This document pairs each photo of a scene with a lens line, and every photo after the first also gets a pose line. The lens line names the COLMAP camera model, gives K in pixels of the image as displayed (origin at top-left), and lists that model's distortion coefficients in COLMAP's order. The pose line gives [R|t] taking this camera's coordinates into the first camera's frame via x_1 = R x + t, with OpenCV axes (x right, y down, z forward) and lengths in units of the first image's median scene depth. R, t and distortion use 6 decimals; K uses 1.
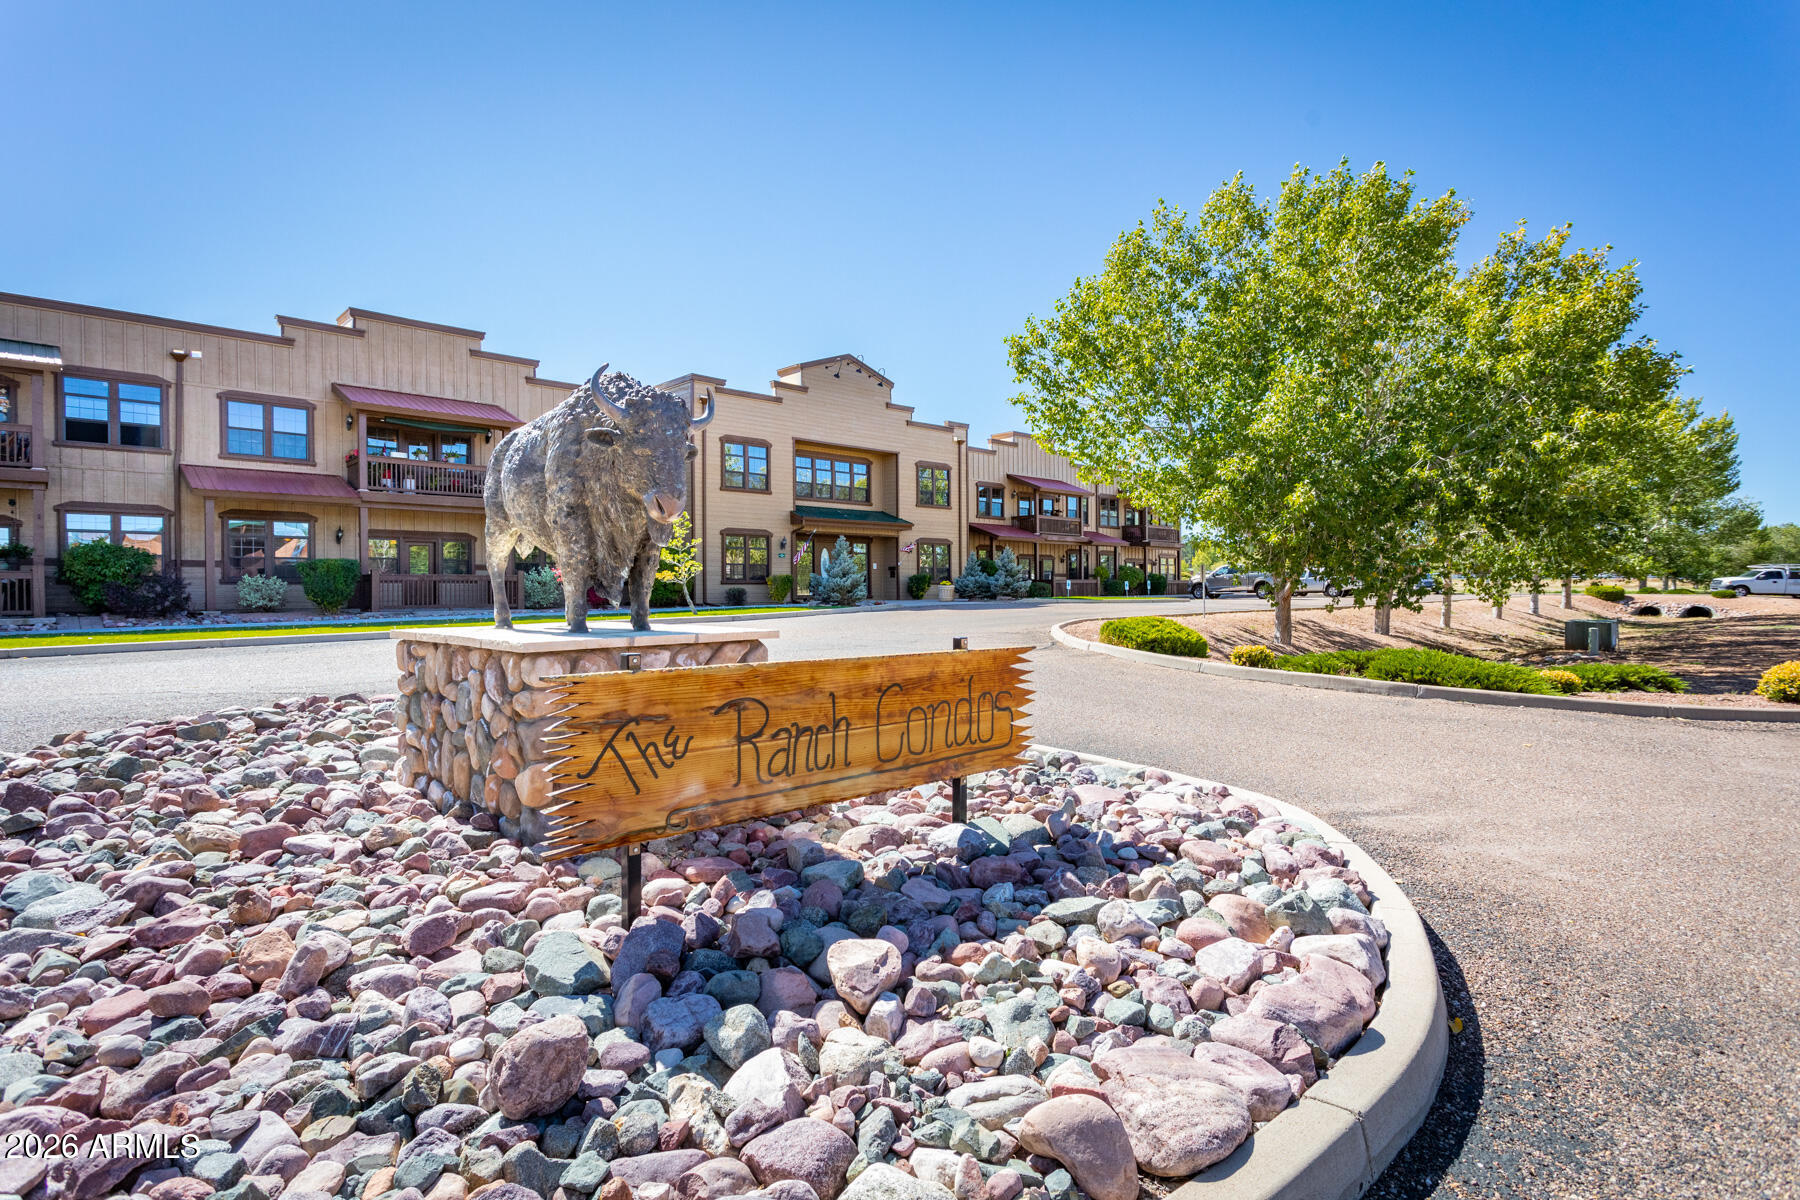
lens RADIAL K [[945.4, 0, 897.8], [0, 945.4, 597.2], [0, 0, 1]] dist [-0.002959, -0.000134]
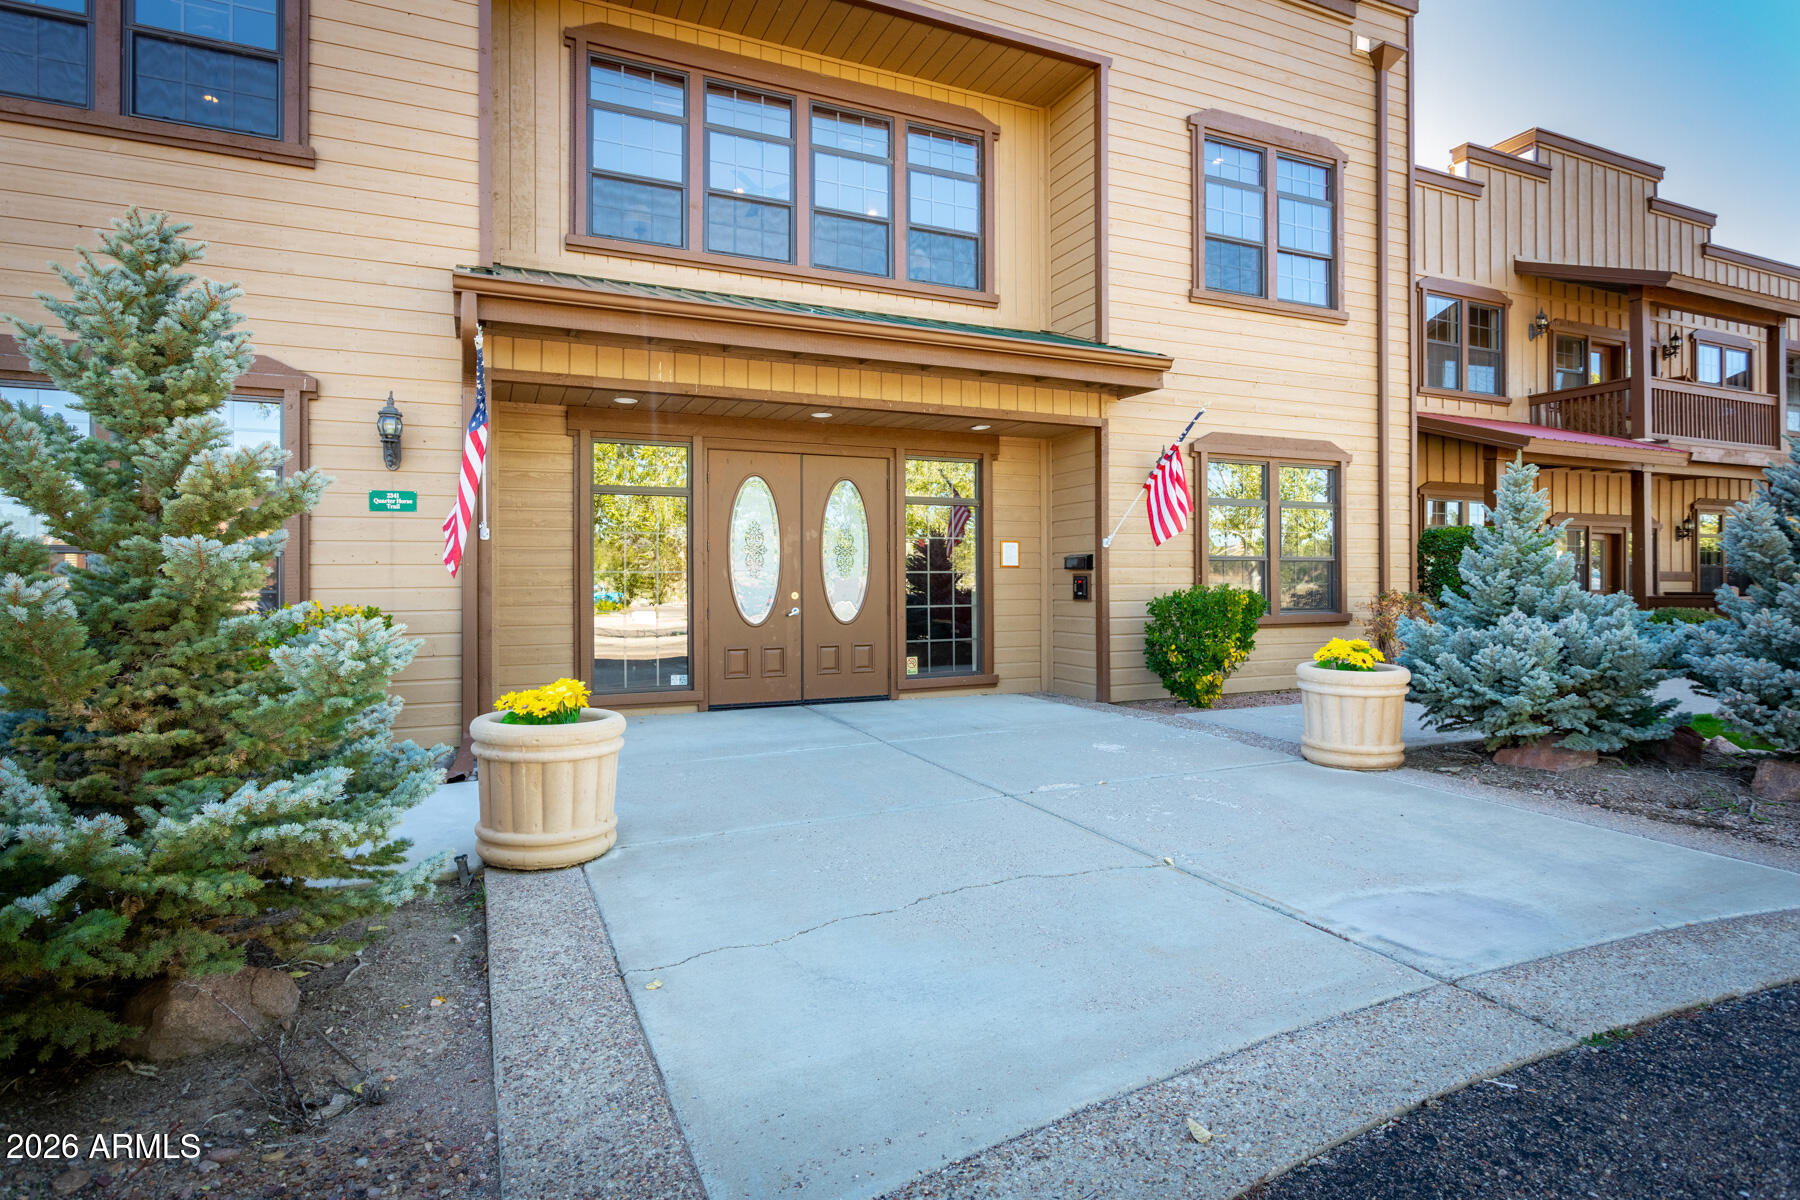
lens RADIAL K [[945.4, 0, 905.4], [0, 945.4, 583.9], [0, 0, 1]] dist [-0.002959, -0.000134]
pose [[0.945300, -0.003412, -0.326183, 0.029432], [0.001328, 0.999977, -0.006613, -0.024151], [0.326198, 0.005818, 0.945283, 0.760944]]
